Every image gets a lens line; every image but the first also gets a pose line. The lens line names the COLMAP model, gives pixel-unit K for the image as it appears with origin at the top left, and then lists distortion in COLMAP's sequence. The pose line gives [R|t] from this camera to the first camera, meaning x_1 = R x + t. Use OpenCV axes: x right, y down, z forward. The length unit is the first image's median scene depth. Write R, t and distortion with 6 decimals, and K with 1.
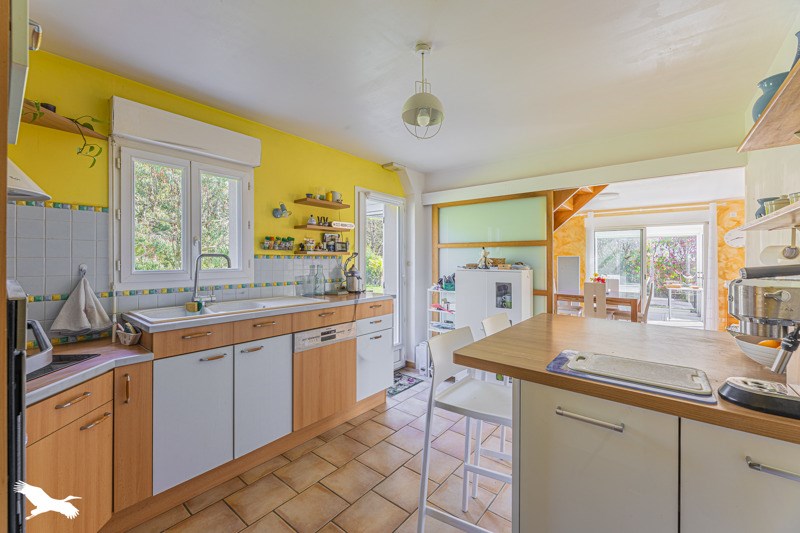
lens RADIAL K [[325.0, 0, 400.7], [0, 325.0, 263.9], [0, 0, 1]] dist [0.000207, 0.000013]
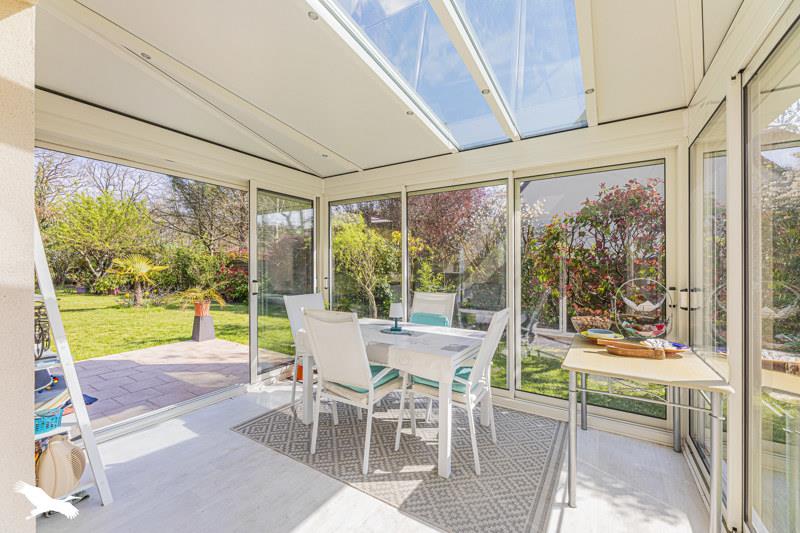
lens RADIAL K [[325.0, 0, 399.3], [0, 325.0, 266.2], [0, 0, 1]] dist [0.000207, 0.000013]
pose [[0.992848, 0.001947, 0.119373, 0.474454], [-0.001956, 0.999998, -0.000038, 0.005455], [-0.119373, -0.000196, 0.992849, 0.547920]]
